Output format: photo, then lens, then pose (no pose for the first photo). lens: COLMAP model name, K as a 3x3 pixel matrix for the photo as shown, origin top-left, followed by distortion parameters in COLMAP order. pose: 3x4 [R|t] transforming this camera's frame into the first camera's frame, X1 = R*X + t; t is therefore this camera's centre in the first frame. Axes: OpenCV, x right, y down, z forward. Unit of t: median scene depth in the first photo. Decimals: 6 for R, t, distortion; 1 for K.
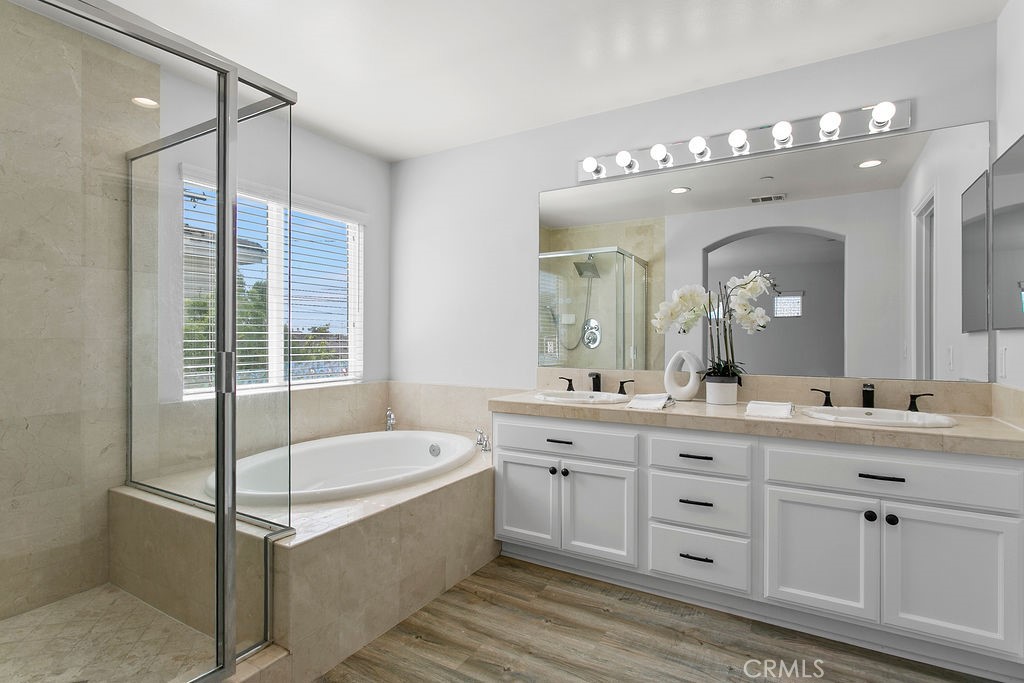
lens RADIAL K [[509.2, 0, 510.4], [0, 509.2, 336.7], [0, 0, 1]] dist [-0.003649, -0.000311]
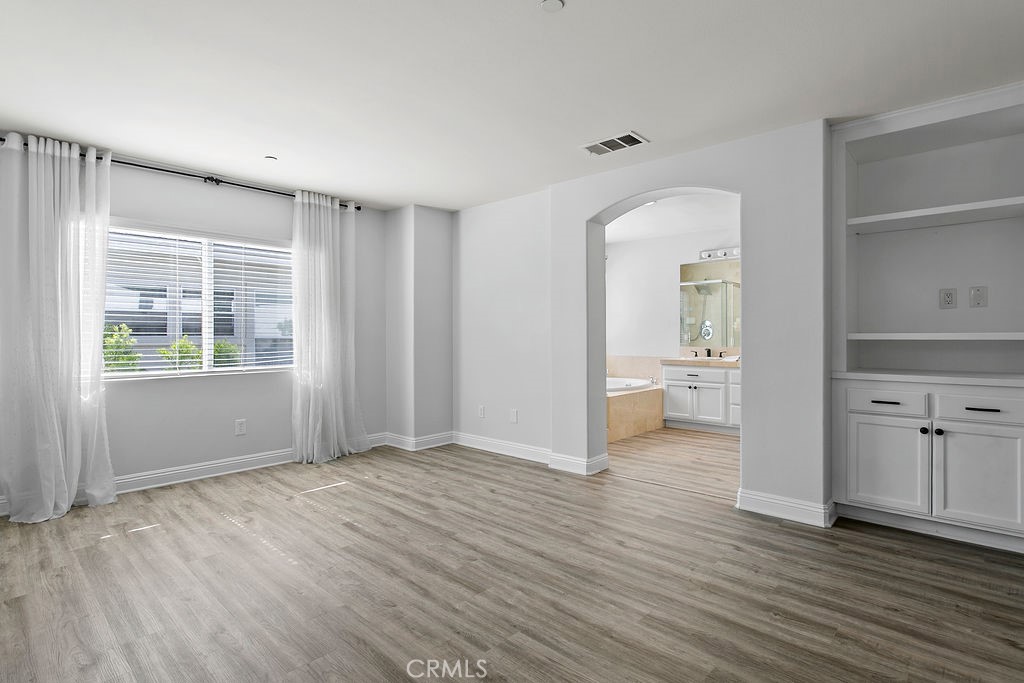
lens RADIAL K [[509.2, 0, 510.4], [0, 509.2, 336.7], [0, 0, 1]] dist [-0.003649, -0.000311]
pose [[0.978114, -0.004595, -0.208019, -0.230138], [0.006592, 0.999939, 0.008904, -0.006259], [0.207966, -0.010081, 0.978084, -1.444702]]
